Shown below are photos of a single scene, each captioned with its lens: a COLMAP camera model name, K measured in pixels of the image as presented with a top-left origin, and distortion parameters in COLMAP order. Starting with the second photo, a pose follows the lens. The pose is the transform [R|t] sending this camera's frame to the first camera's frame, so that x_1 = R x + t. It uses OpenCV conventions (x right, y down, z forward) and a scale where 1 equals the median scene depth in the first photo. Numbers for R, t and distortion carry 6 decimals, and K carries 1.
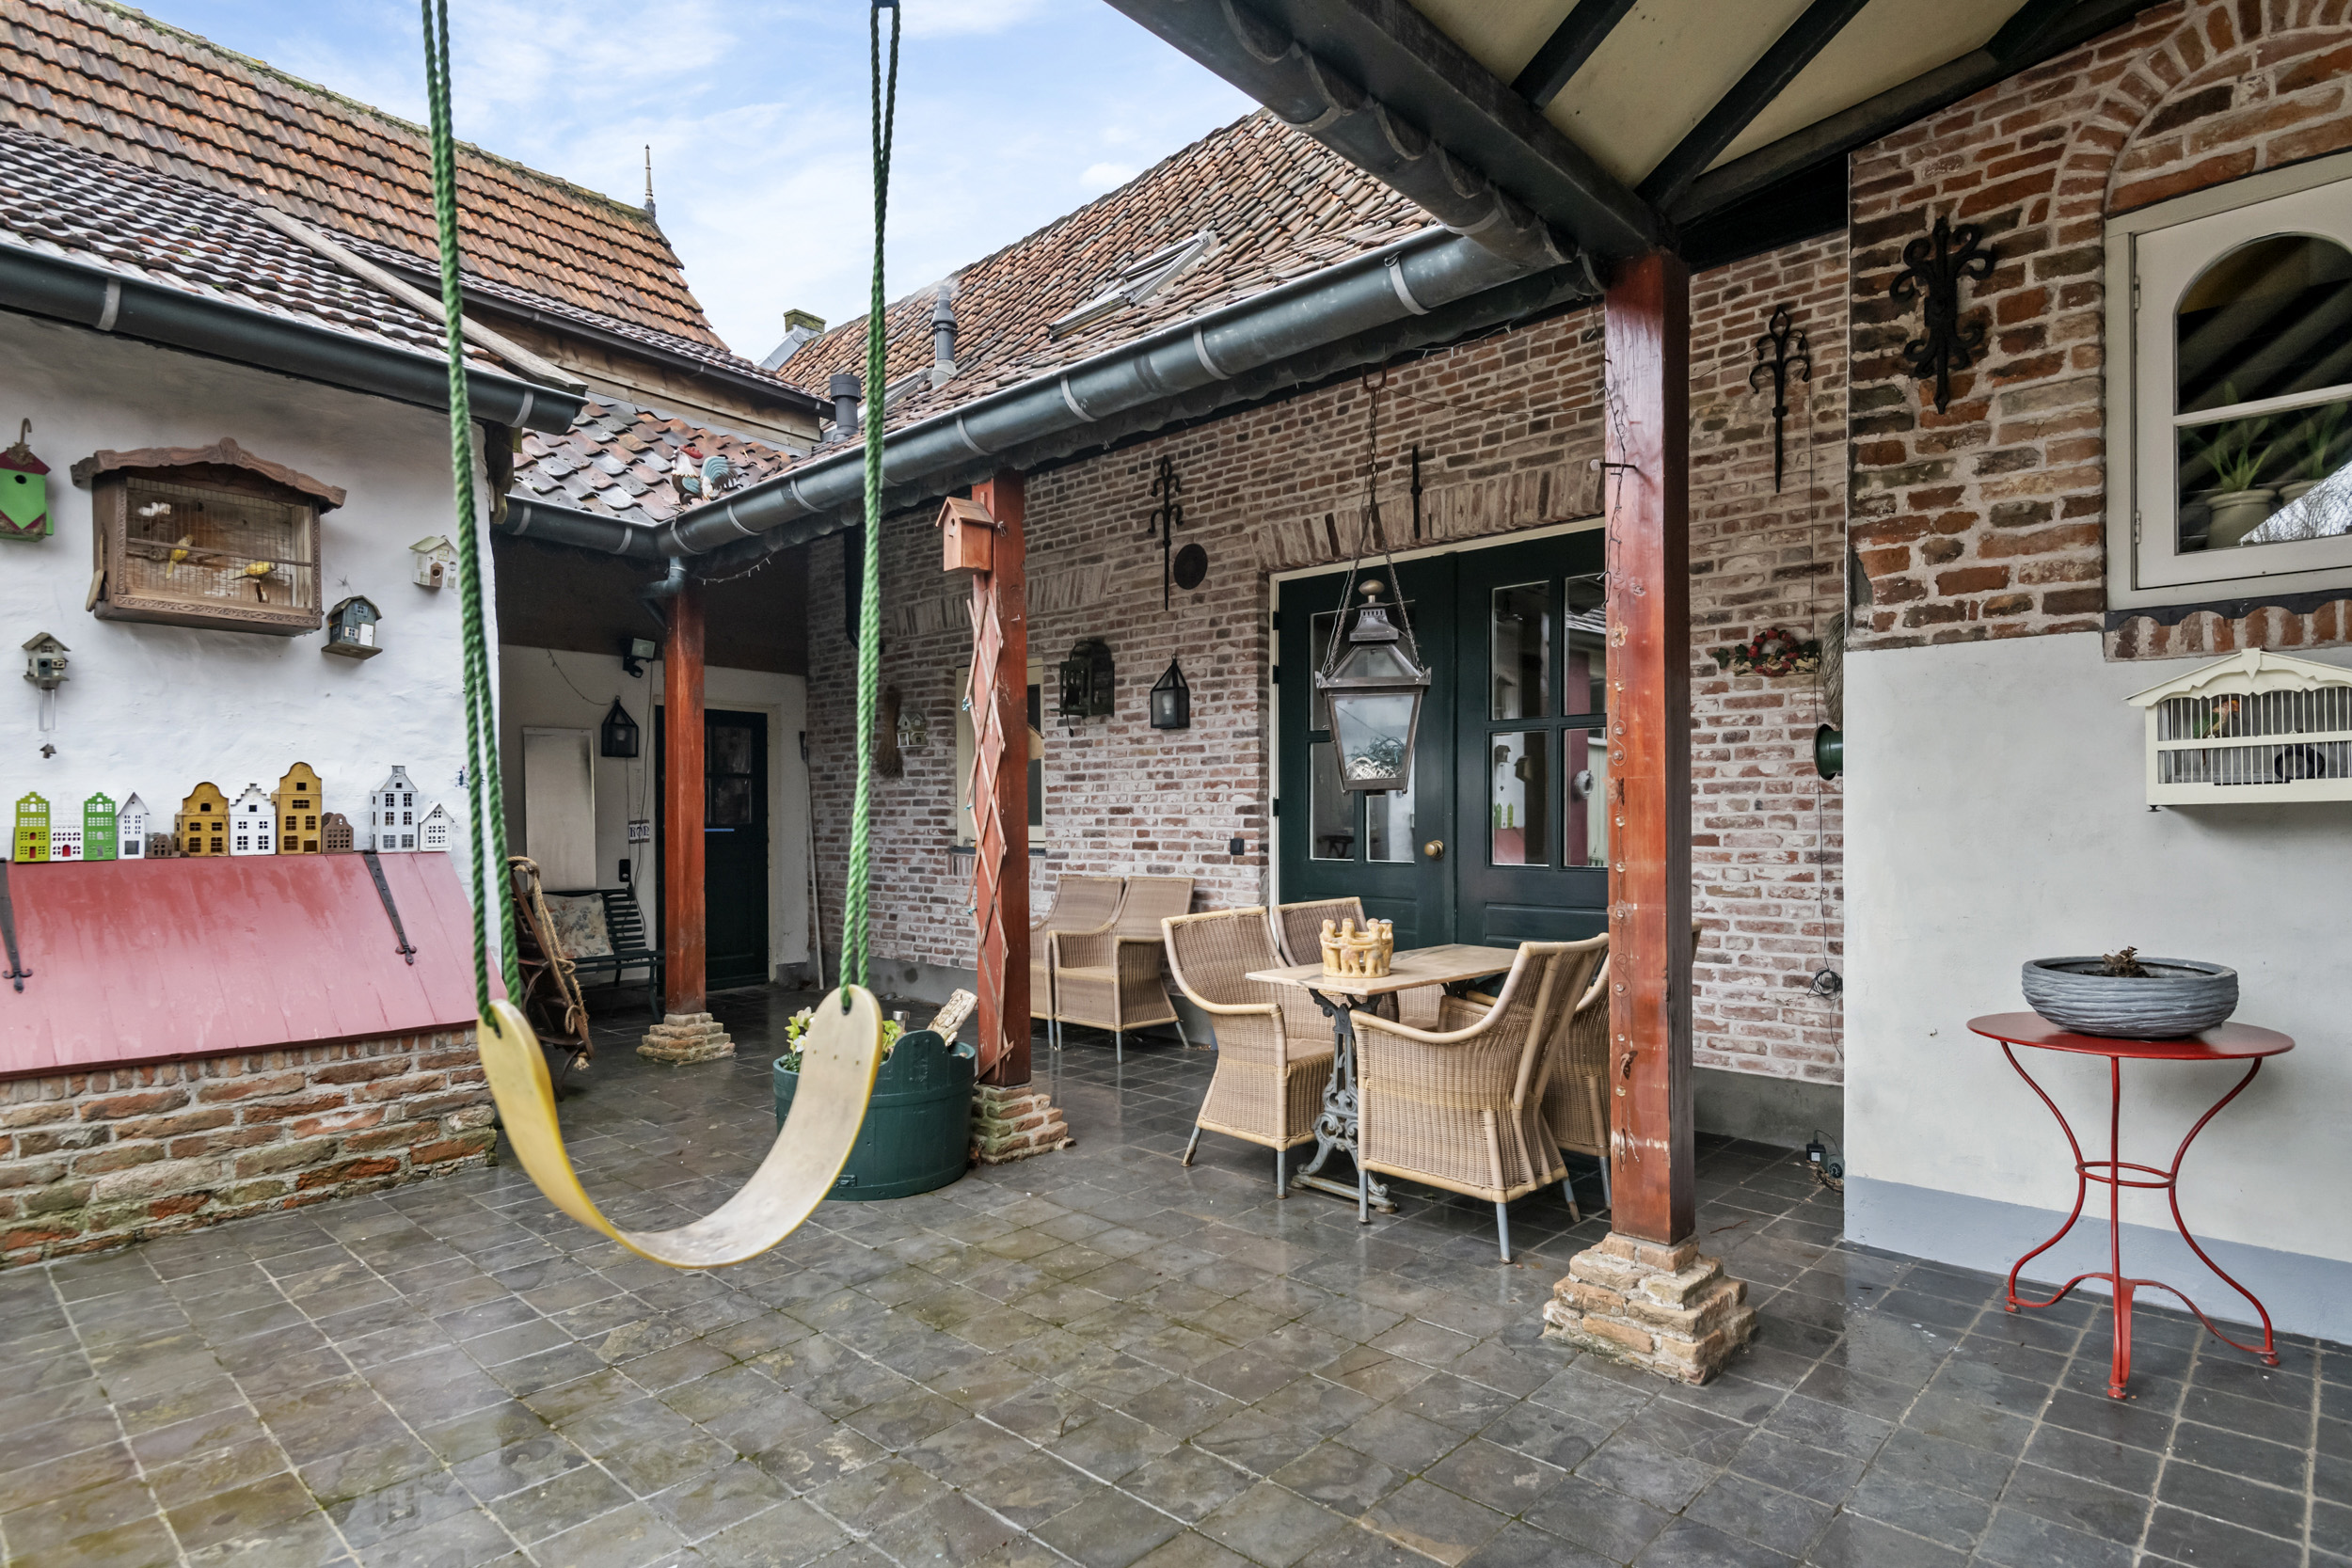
lens RADIAL K [[1259.9, 0, 1164.9], [0, 1259.9, 814.9], [0, 0, 1]] dist [0.015607, -0.013142]
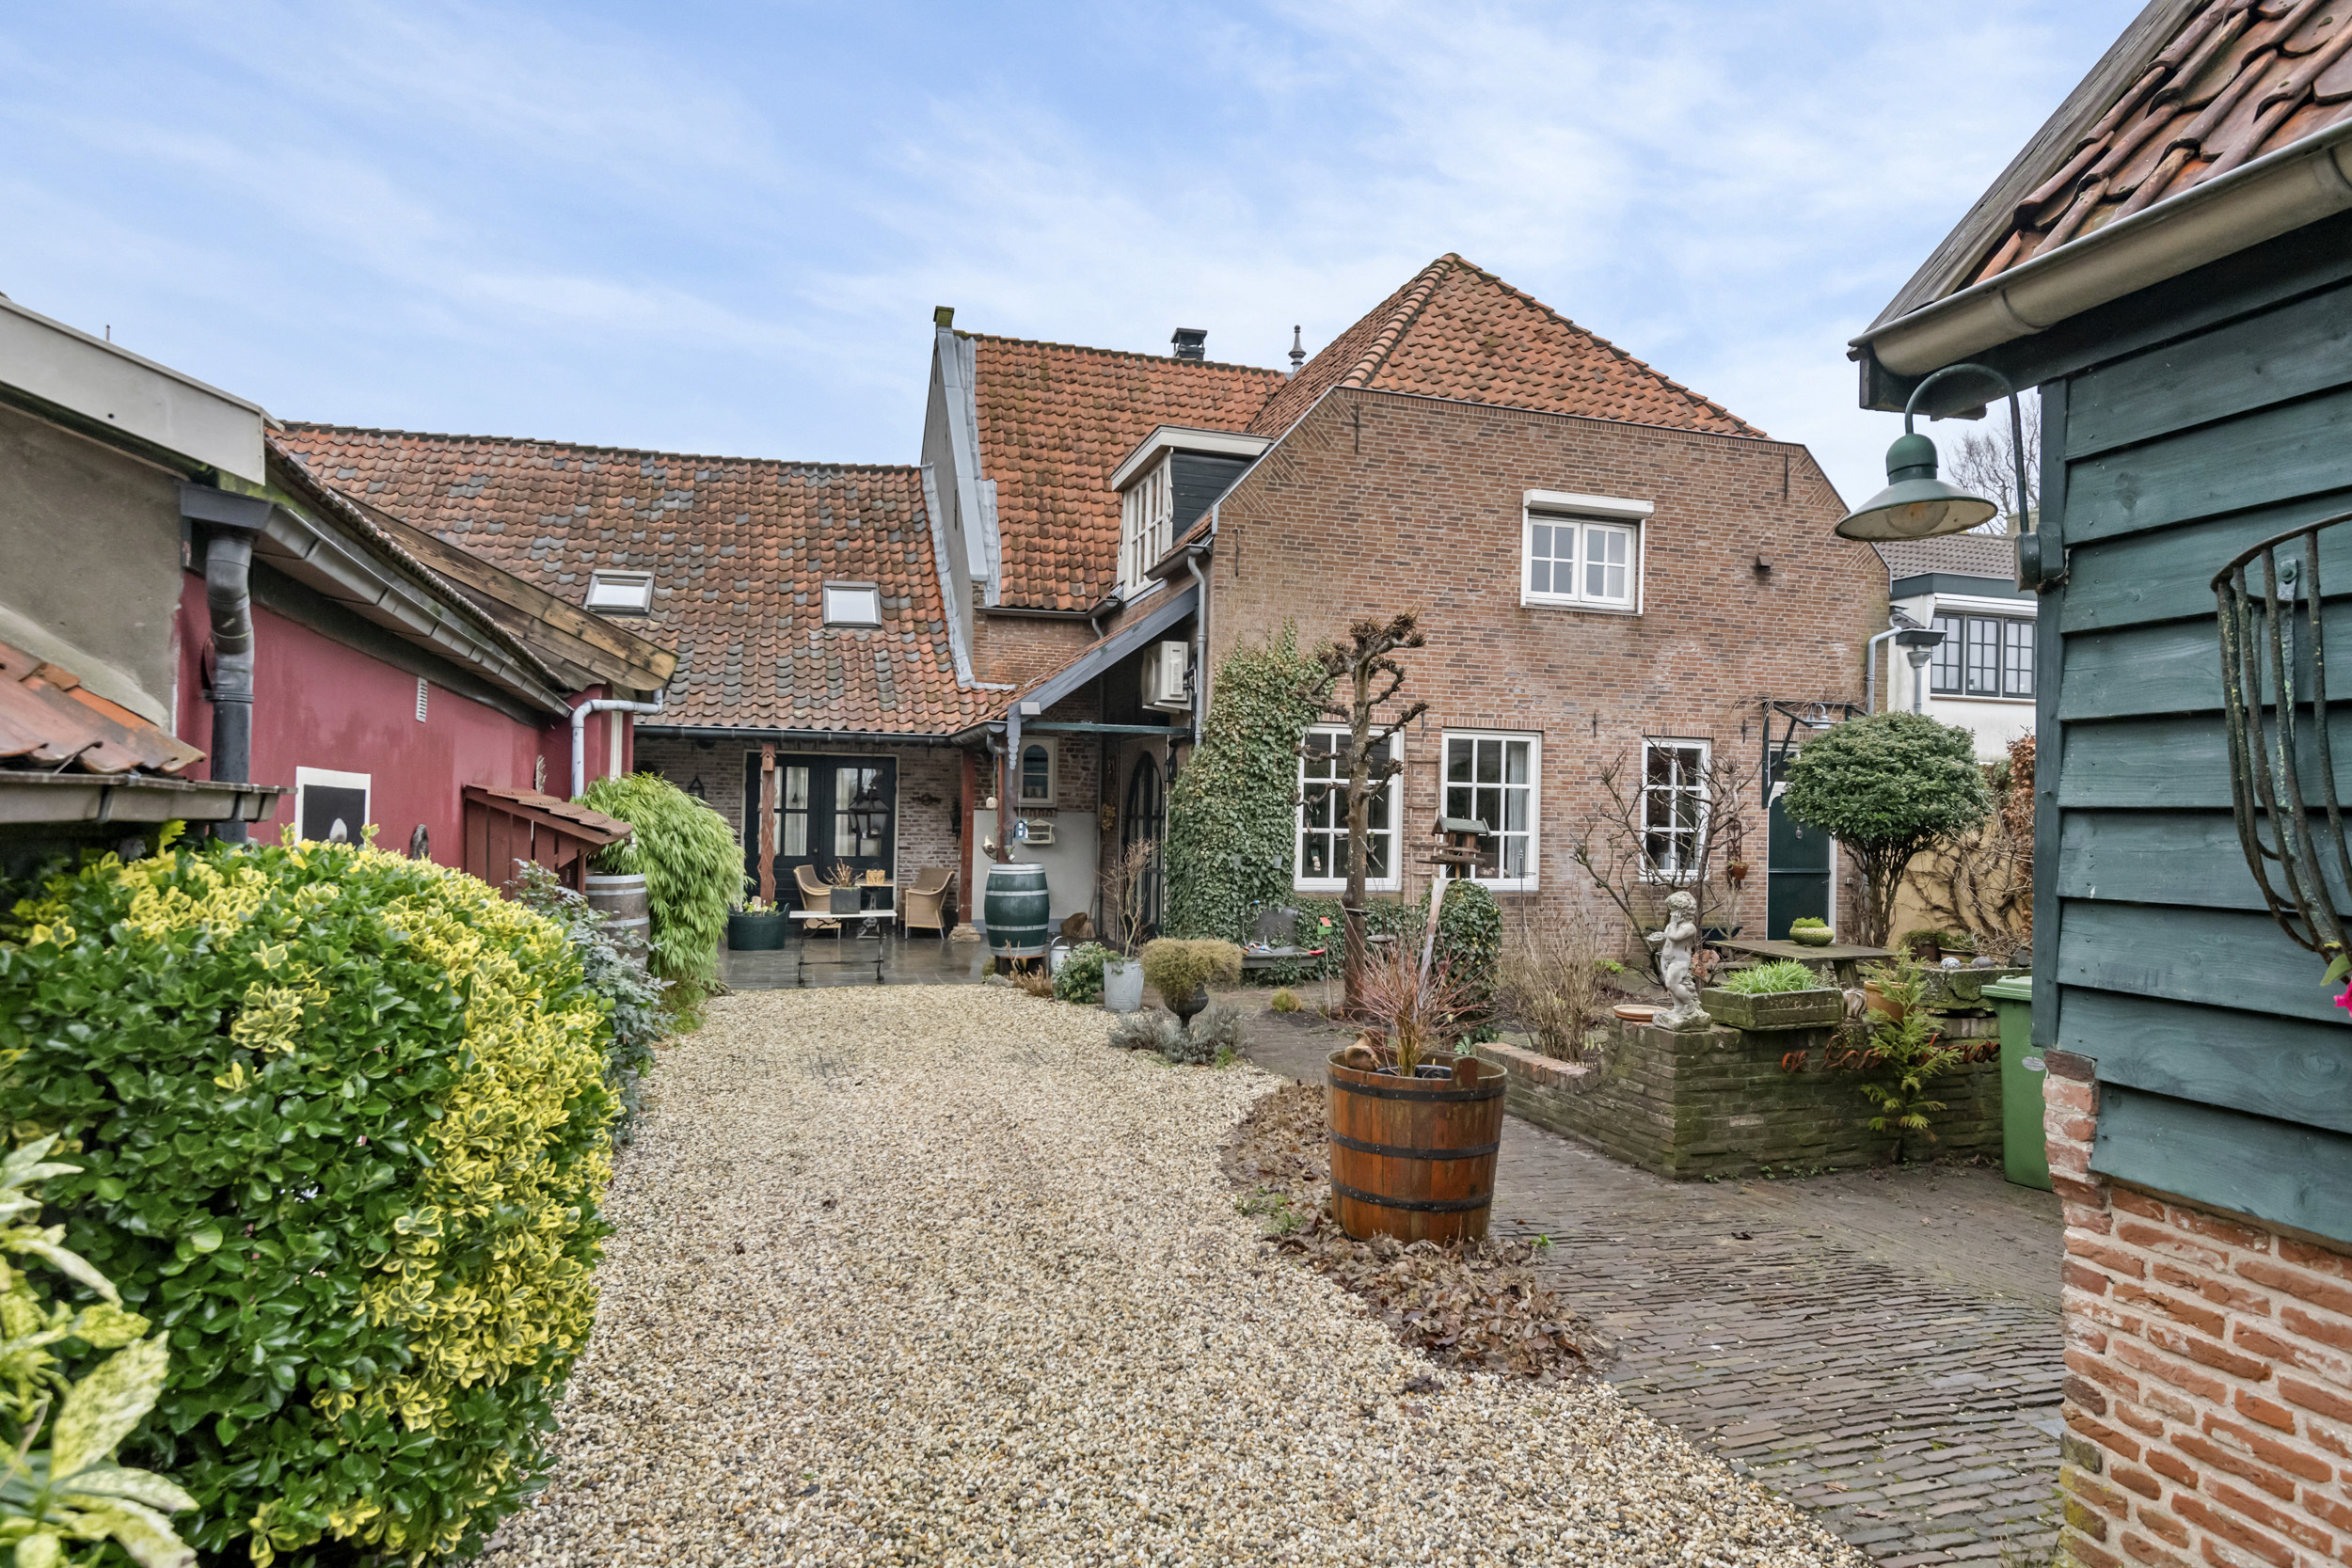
lens RADIAL K [[1311.8, 0, 1190.4], [0, 1311.8, 800.7], [0, 0, 1]] dist [0.034125, -0.008885]
pose [[0.507472, 0.021225, 0.861407, -3.403936], [-0.021671, 0.999695, -0.011865, -0.125941], [-0.861396, -0.012647, 0.507777, -2.301746]]
